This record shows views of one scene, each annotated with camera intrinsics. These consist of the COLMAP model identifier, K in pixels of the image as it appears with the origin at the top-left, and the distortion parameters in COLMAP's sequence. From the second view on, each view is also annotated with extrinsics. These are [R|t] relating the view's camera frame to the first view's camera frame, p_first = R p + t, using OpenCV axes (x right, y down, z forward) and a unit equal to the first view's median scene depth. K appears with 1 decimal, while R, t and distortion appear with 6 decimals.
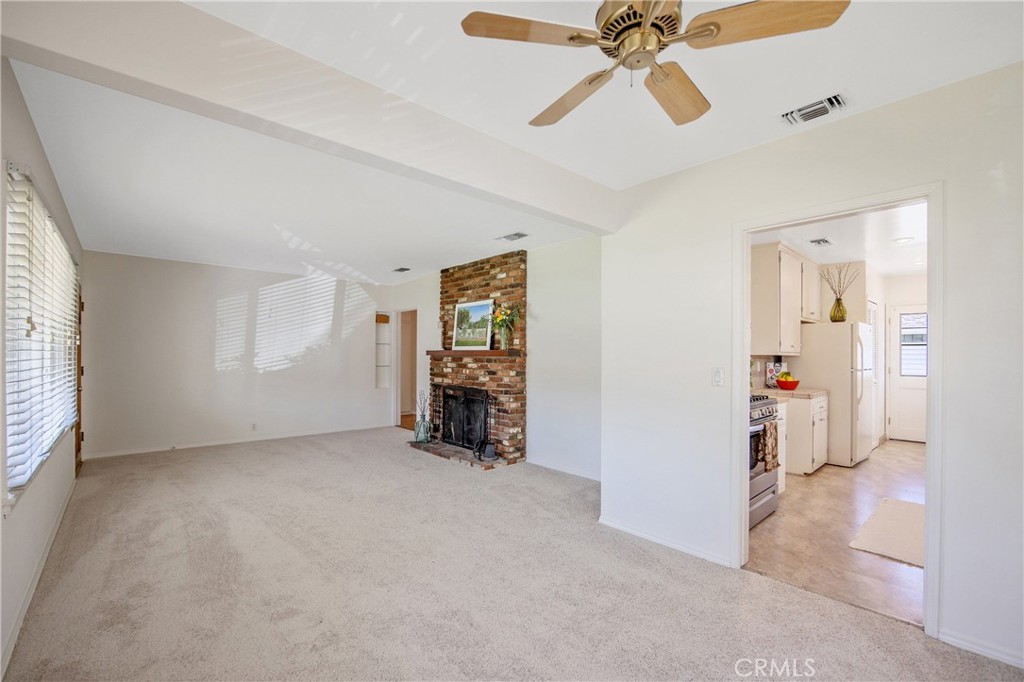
lens RADIAL K [[436.8, 0, 516.6], [0, 436.8, 353.1], [0, 0, 1]] dist [-0.020483, 0.002695]
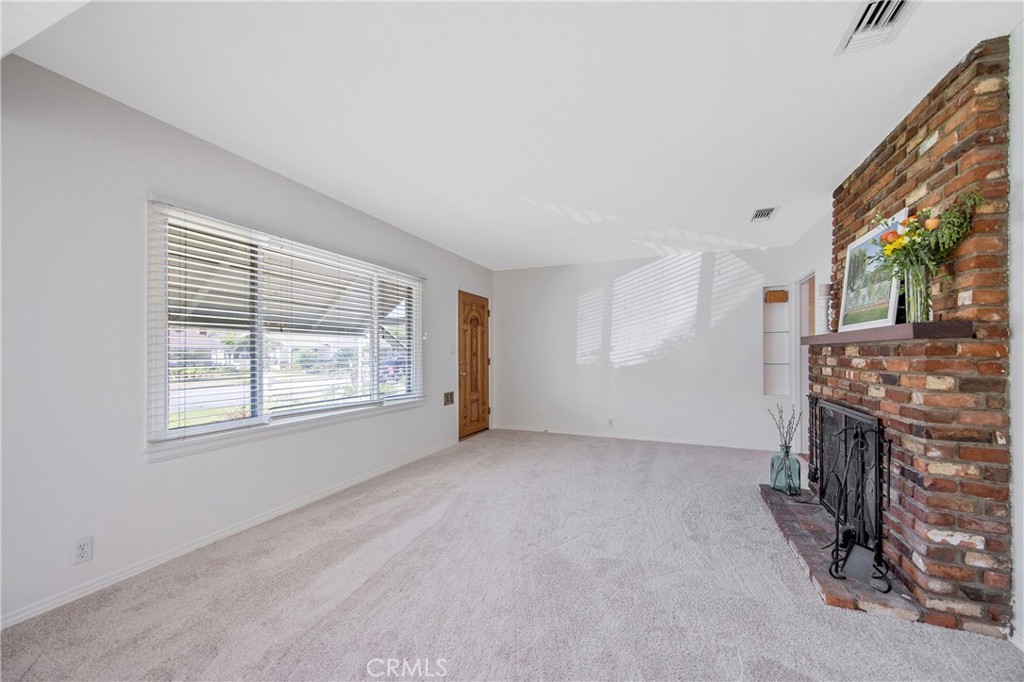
lens RADIAL K [[404.8, 0, 507.7], [0, 404.8, 350.2], [0, 0, 1]] dist [0.001542, -0.000132]
pose [[0.423572, -0.011567, -0.905789, 0.136172], [0.004505, 0.999933, -0.010662, 0.018297], [0.905851, 0.000435, 0.423596, 0.469315]]
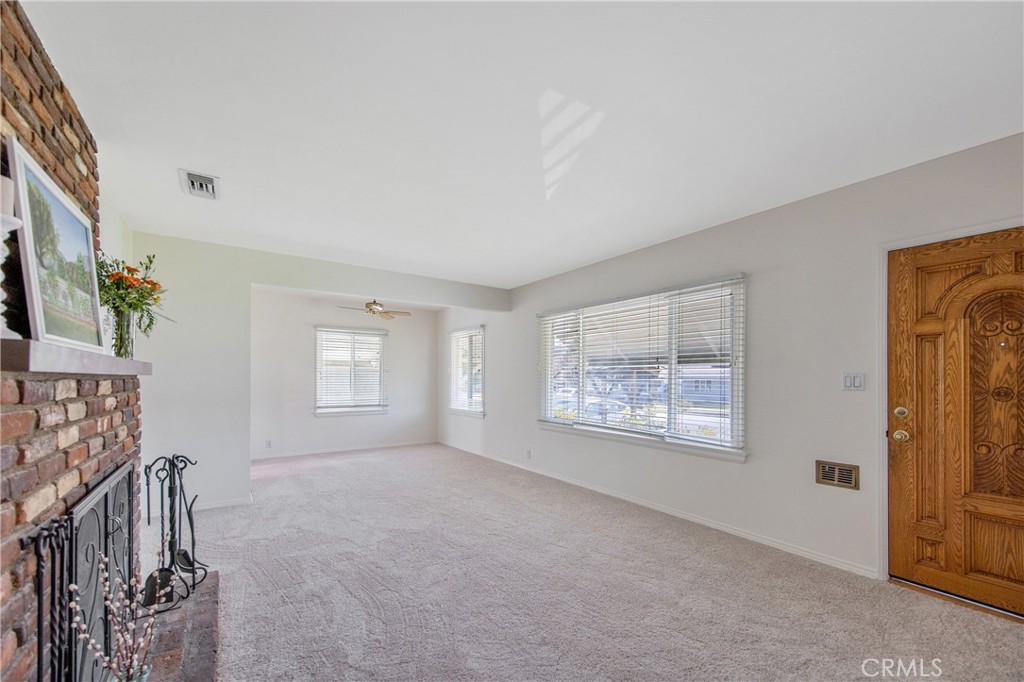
lens RADIAL K [[404.8, 0, 521.3], [0, 404.8, 375.9], [0, 0, 1]] dist [0.001542, -0.000132]
pose [[-0.993120, -0.006767, 0.116901, -0.450209], [-0.007886, 0.999927, -0.009115, 0.008079], [-0.116831, -0.009974, -0.993102, 1.273744]]
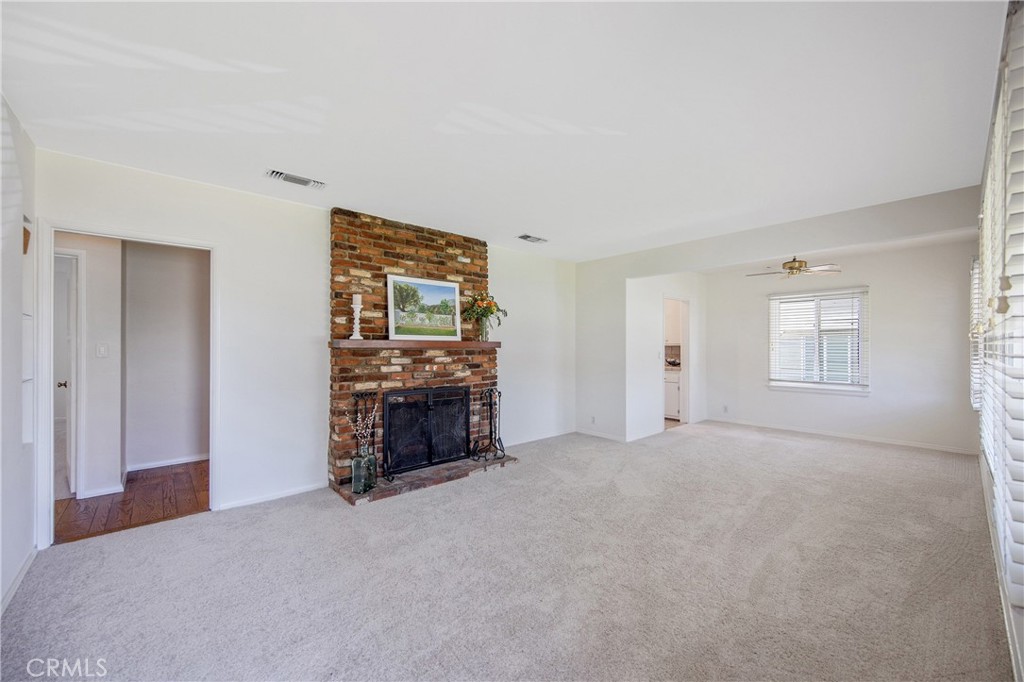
lens RADIAL K [[404.8, 0, 516.5], [0, 404.8, 342.4], [0, 0, 1]] dist [0.001542, -0.000132]
pose [[-0.004225, 0.002447, 0.999988, -0.860007], [-0.007729, 0.999967, -0.002480, -0.002728], [-0.999961, -0.007739, -0.004206, 0.868568]]
